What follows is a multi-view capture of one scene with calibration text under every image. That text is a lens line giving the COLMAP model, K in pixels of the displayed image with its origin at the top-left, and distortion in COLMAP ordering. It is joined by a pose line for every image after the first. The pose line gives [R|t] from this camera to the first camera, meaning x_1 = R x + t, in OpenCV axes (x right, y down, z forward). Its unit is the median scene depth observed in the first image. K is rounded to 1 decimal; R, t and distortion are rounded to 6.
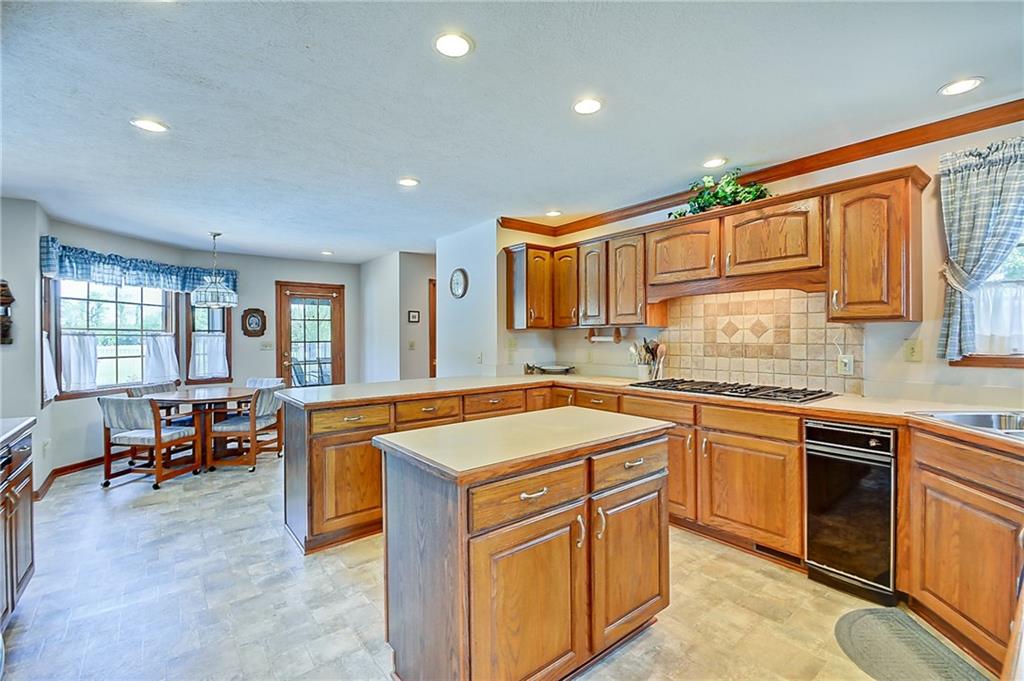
lens RADIAL K [[460.4, 0, 515.8], [0, 460.4, 334.9], [0, 0, 1]] dist [0.003636, -0.000116]
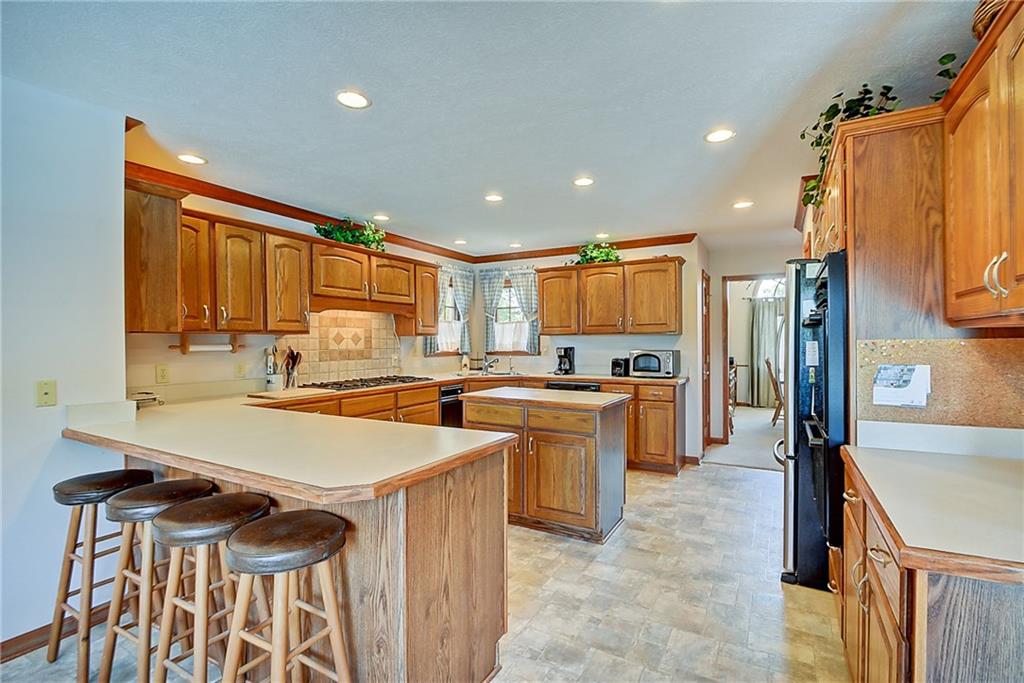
lens RADIAL K [[460.4, 0, 511.8], [0, 460.4, 341.8], [0, 0, 1]] dist [0.003636, -0.000116]
pose [[-0.378539, 0.008465, 0.925547, -0.861072], [0.007275, 0.999955, -0.006170, 0.008100], [-0.925557, 0.004397, -0.378583, 1.014778]]
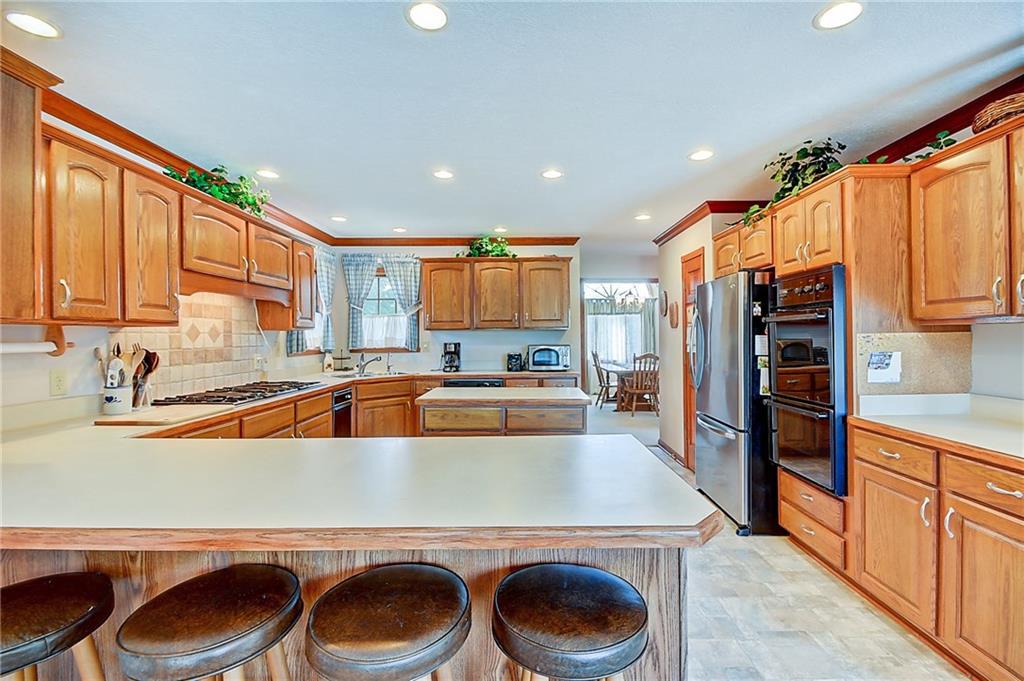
lens RADIAL K [[460.4, 0, 519.4], [0, 460.4, 335.8], [0, 0, 1]] dist [0.003636, -0.000116]
pose [[-0.782259, 0.013234, 0.622812, -0.578498], [0.012384, 0.999907, -0.005694, 0.006270], [-0.622830, 0.003259, -0.782351, 1.278158]]
